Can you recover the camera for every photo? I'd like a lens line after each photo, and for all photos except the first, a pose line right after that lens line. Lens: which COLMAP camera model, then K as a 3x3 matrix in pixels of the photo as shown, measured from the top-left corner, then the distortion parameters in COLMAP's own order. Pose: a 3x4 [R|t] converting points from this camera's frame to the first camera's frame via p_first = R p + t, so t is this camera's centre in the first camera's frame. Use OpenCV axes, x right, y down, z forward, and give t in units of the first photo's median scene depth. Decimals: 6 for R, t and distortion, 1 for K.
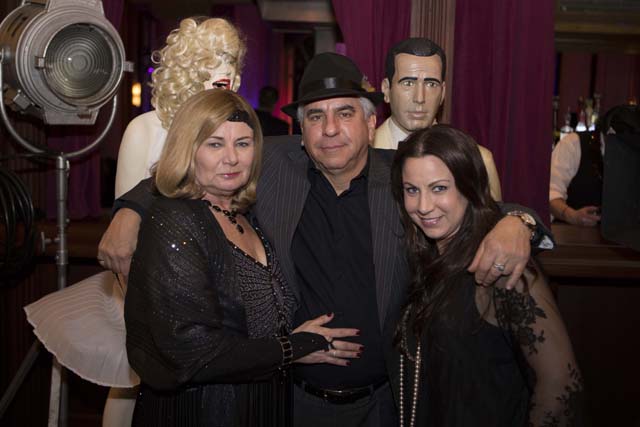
lens RADIAL K [[652.0, 0, 320.0], [0, 652.0, 217.2], [0, 0, 1]] dist [-0.008421, 0.000000]
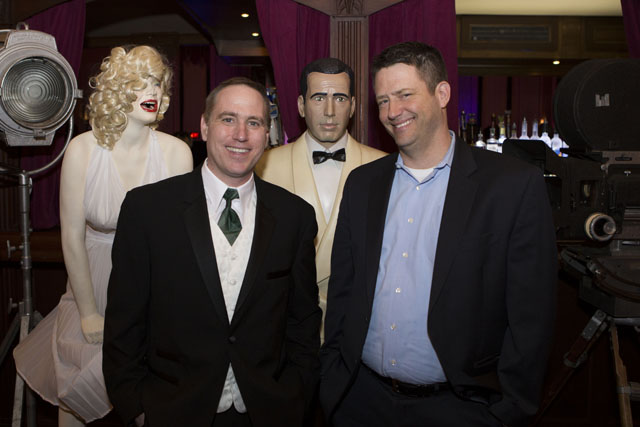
lens RADIAL K [[492.6, 0, 319.8], [0, 492.6, 209.0], [0, 0, 1]] dist [-0.033824, 0.010620]
pose [[0.999475, -0.025755, -0.019651, 0.145344], [0.025246, 0.999350, -0.025736, 0.003351], [0.020301, 0.025226, 0.999476, 0.166394]]
